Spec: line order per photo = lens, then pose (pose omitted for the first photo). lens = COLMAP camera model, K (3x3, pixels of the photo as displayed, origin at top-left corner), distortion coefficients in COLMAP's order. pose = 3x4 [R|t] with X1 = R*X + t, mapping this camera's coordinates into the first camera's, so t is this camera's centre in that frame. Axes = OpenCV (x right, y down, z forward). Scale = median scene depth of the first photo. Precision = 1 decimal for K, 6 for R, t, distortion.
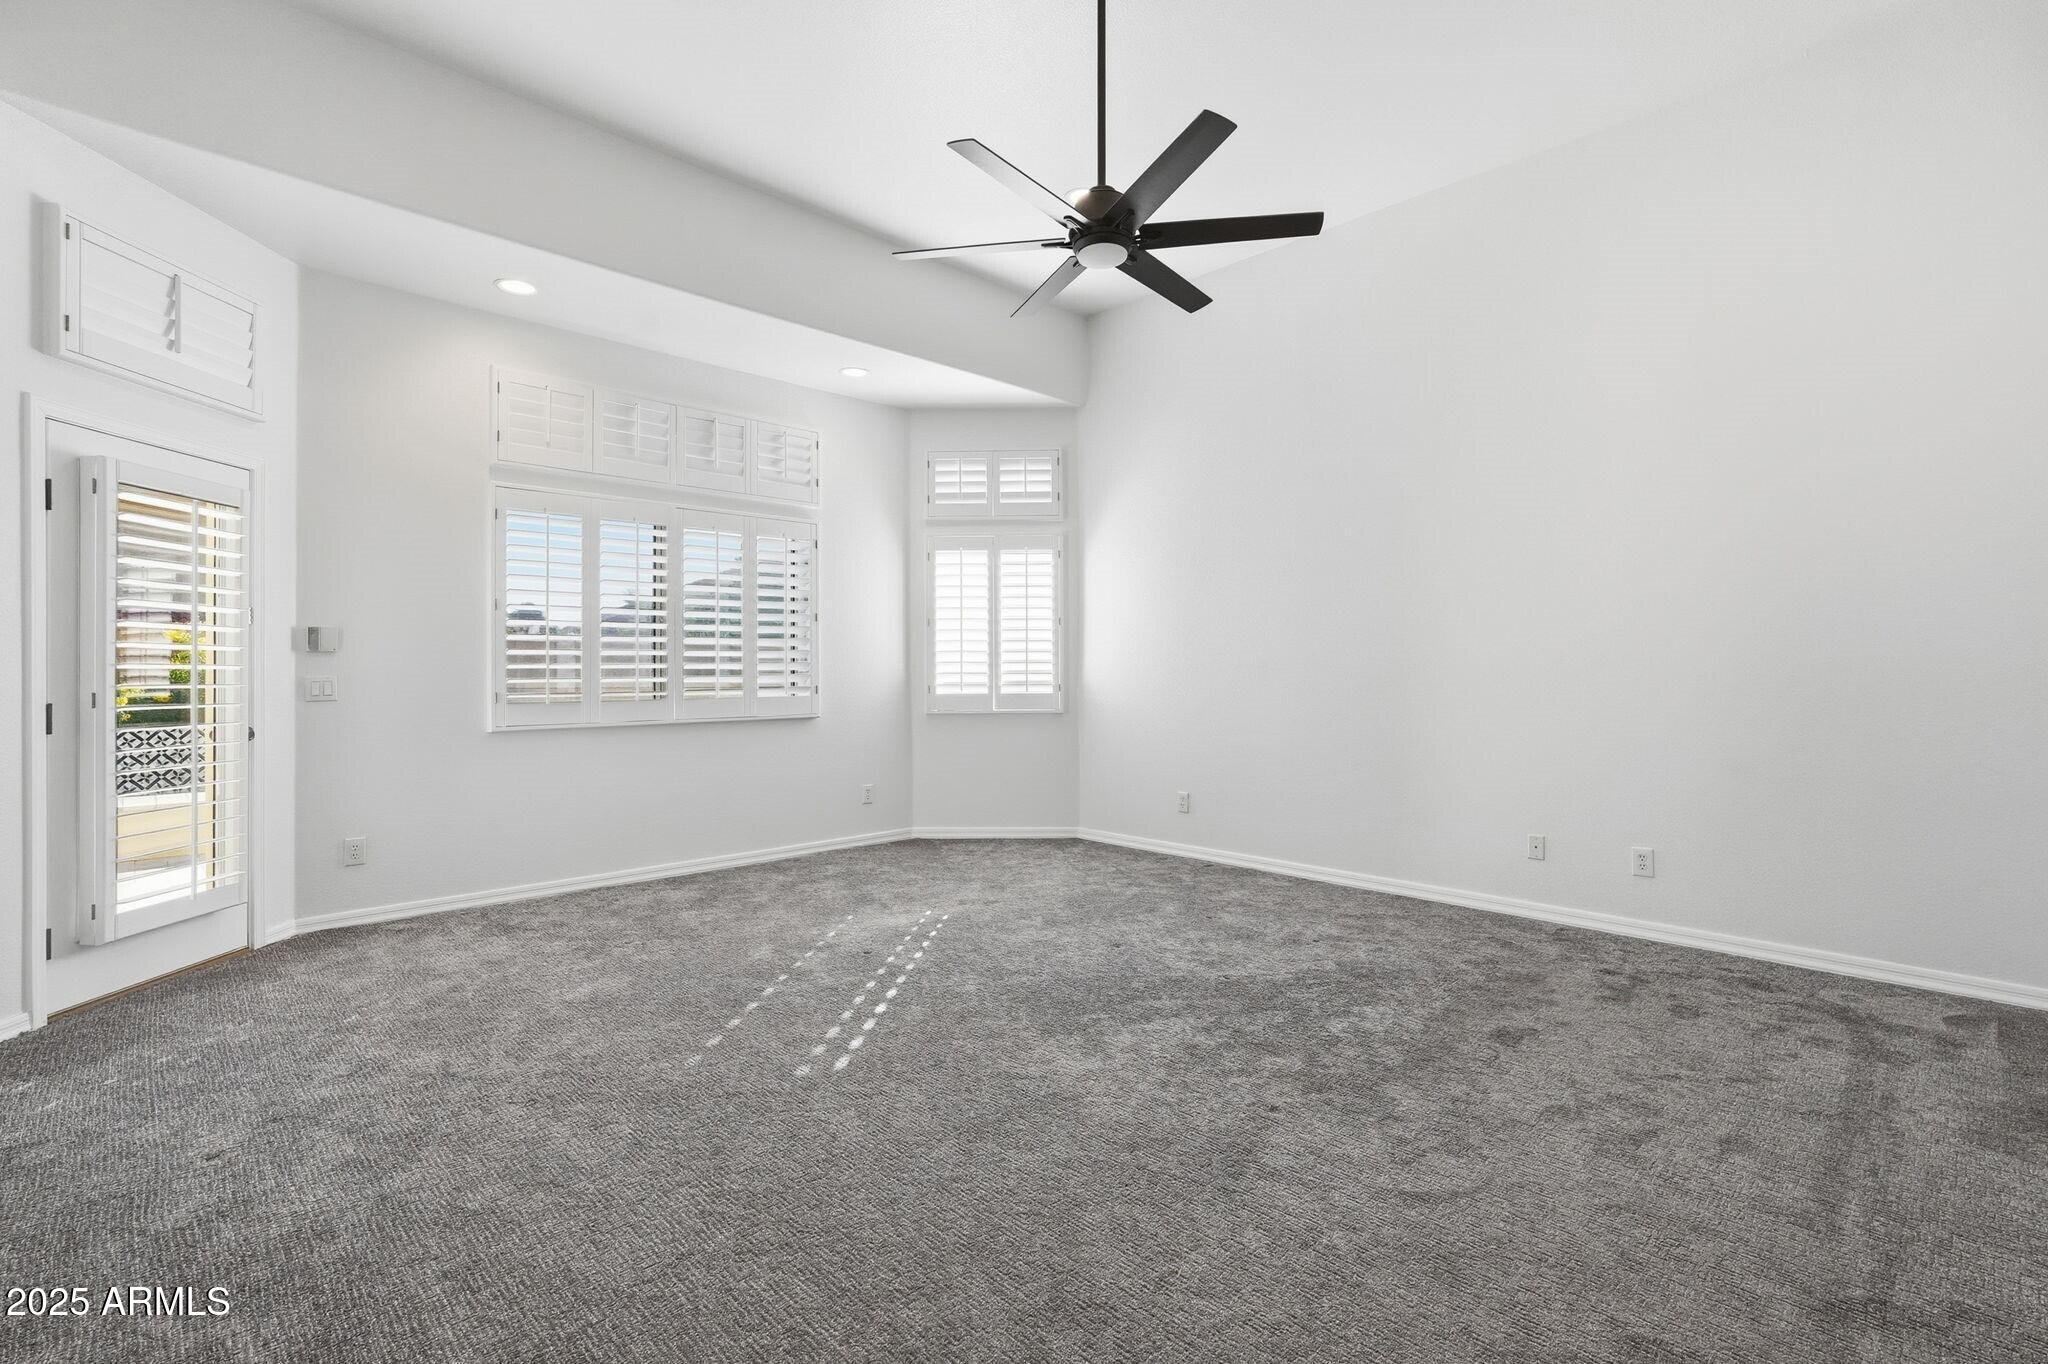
lens RADIAL K [[924.5, 0, 1027.8], [0, 924.5, 682.4], [0, 0, 1]] dist [-0.003949, 0.000612]
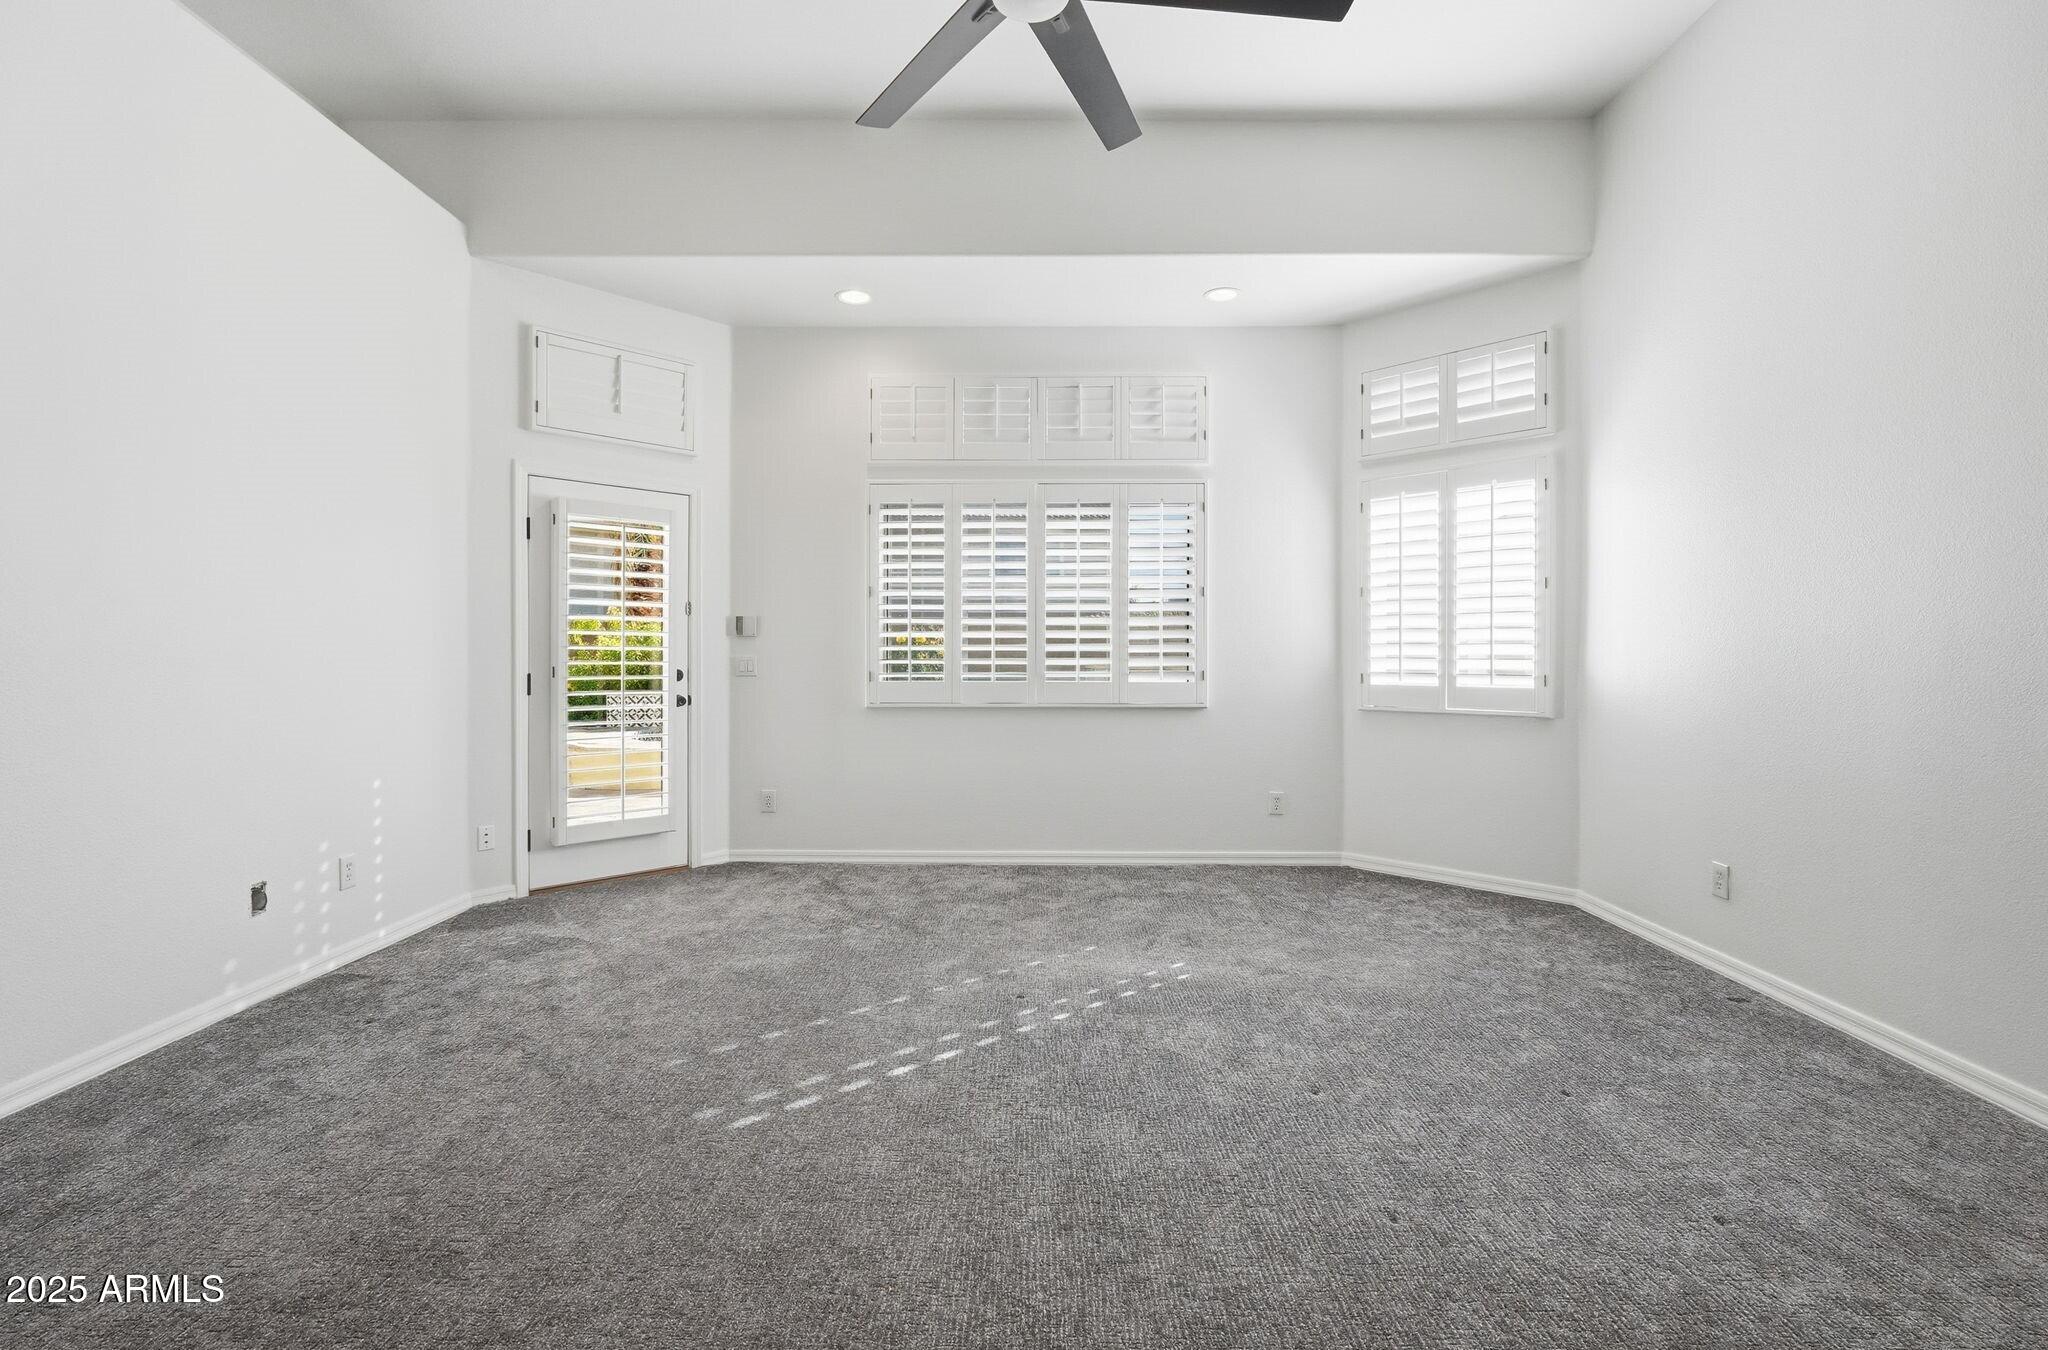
lens RADIAL K [[926.9, 0, 1027.9], [0, 926.9, 667.9], [0, 0, 1]] dist [-0.011199, -0.000044]
pose [[0.712661, 0.015974, -0.701327, 0.287618], [-0.013503, 0.999868, 0.009053, -0.005423], [0.701379, 0.003018, 0.712783, 0.296987]]
